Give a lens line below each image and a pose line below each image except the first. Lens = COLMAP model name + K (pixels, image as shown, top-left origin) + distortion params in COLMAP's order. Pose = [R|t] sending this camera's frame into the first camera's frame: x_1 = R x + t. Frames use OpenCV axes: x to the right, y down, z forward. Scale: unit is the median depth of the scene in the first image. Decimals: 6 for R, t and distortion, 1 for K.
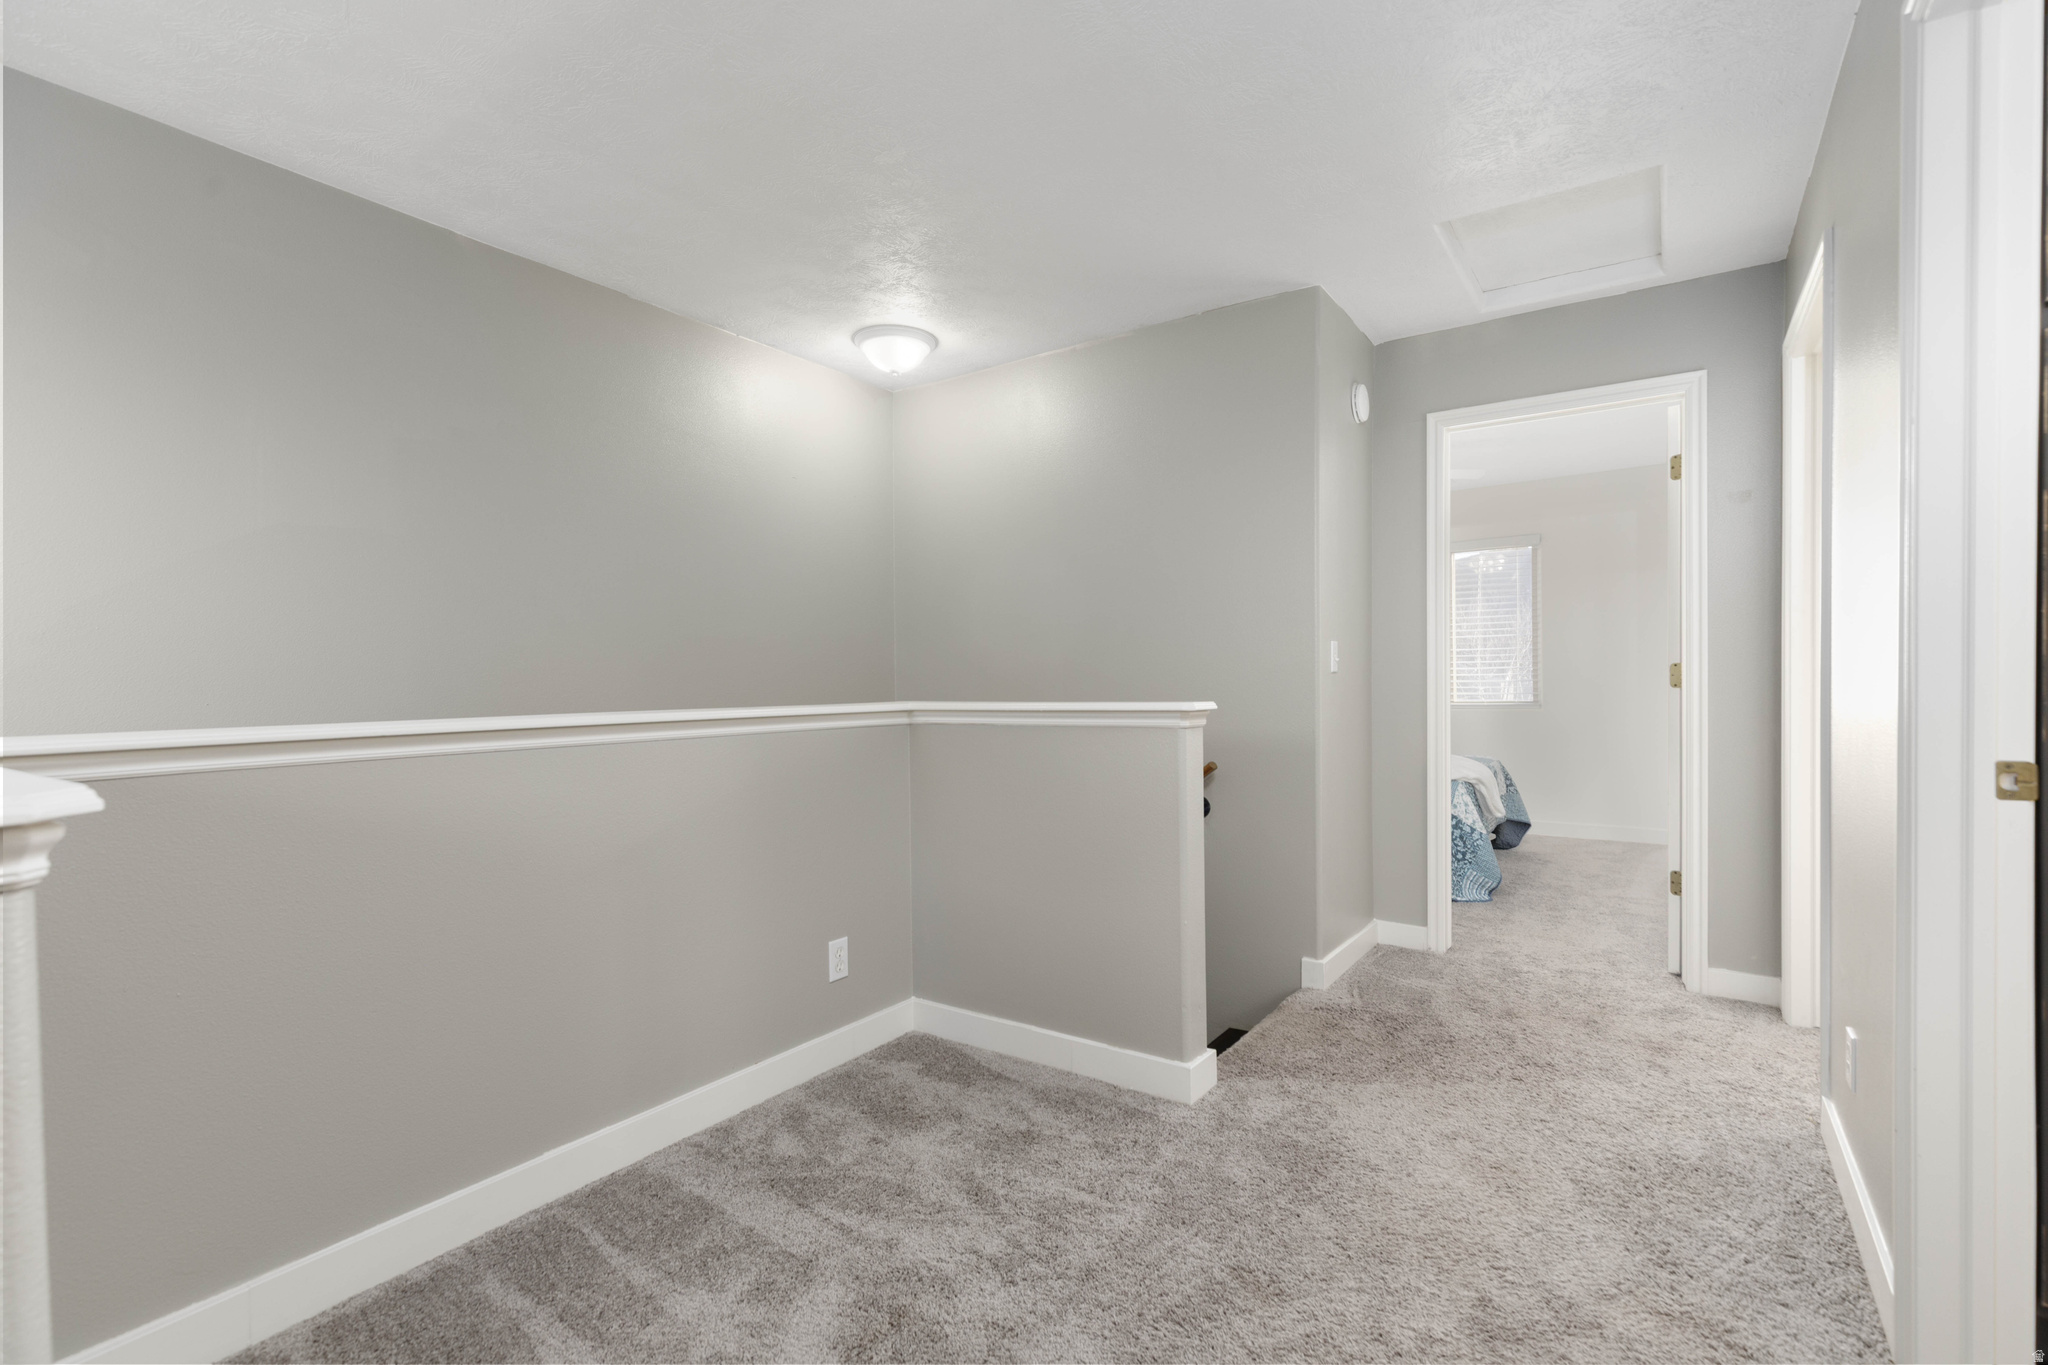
lens RADIAL K [[915.2, 0, 1030.2], [0, 915.2, 681.0], [0, 0, 1]] dist [0.012104, 0.000613]
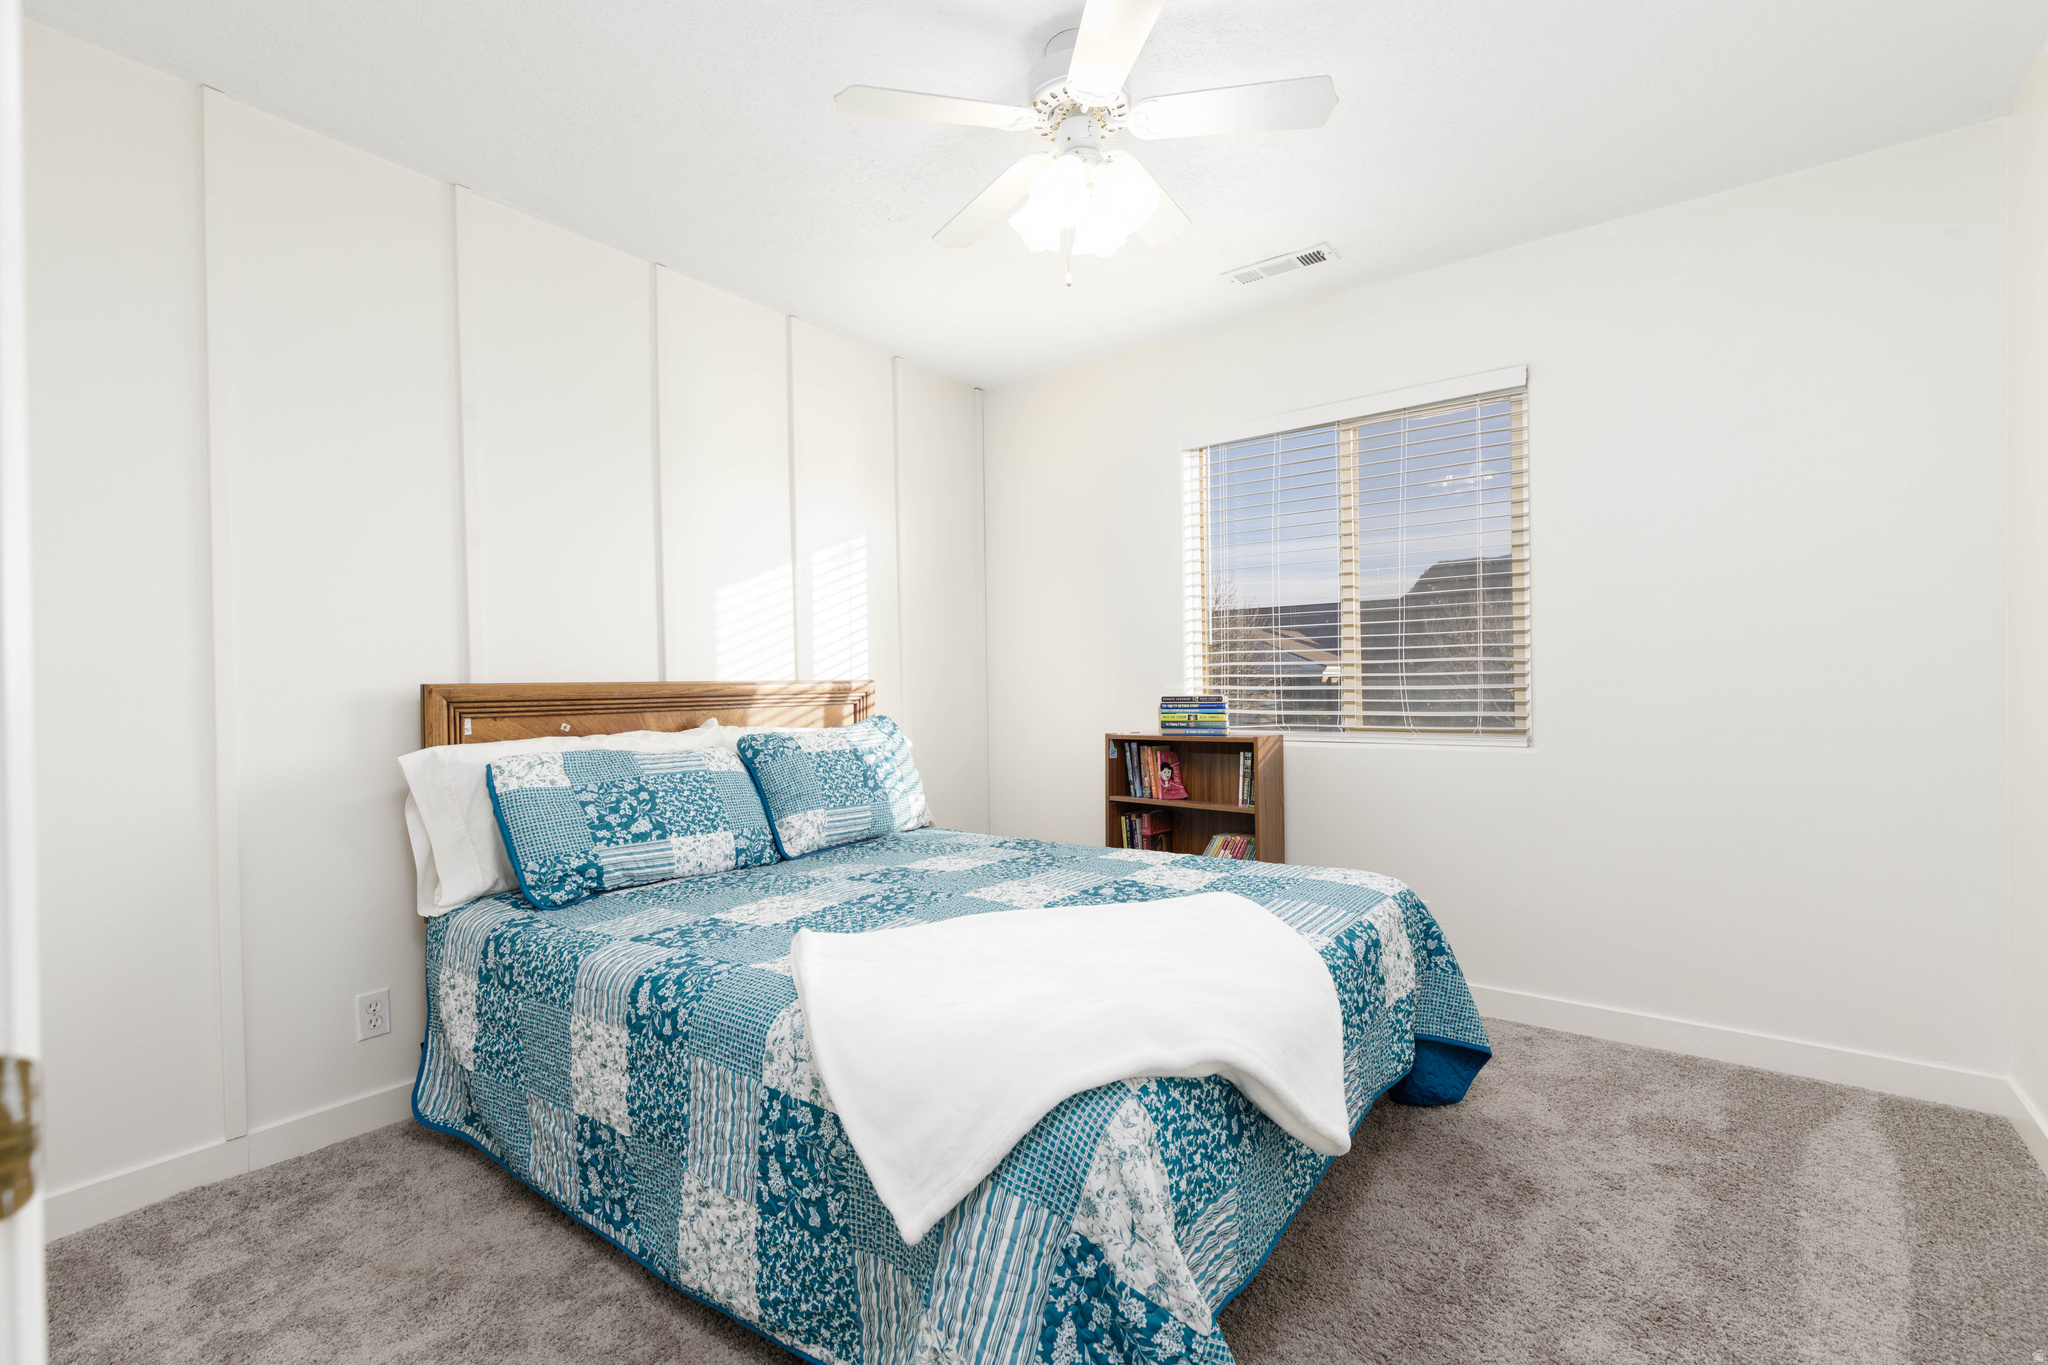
lens RADIAL K [[915.2, 0, 1017.0], [0, 915.2, 685.7], [0, 0, 1]] dist [0.012104, 0.000613]
pose [[0.999230, -0.008930, -0.038212, 0.454459], [0.008226, 0.999794, -0.018552, 0.001200], [0.038369, 0.018224, 0.999097, 0.751384]]
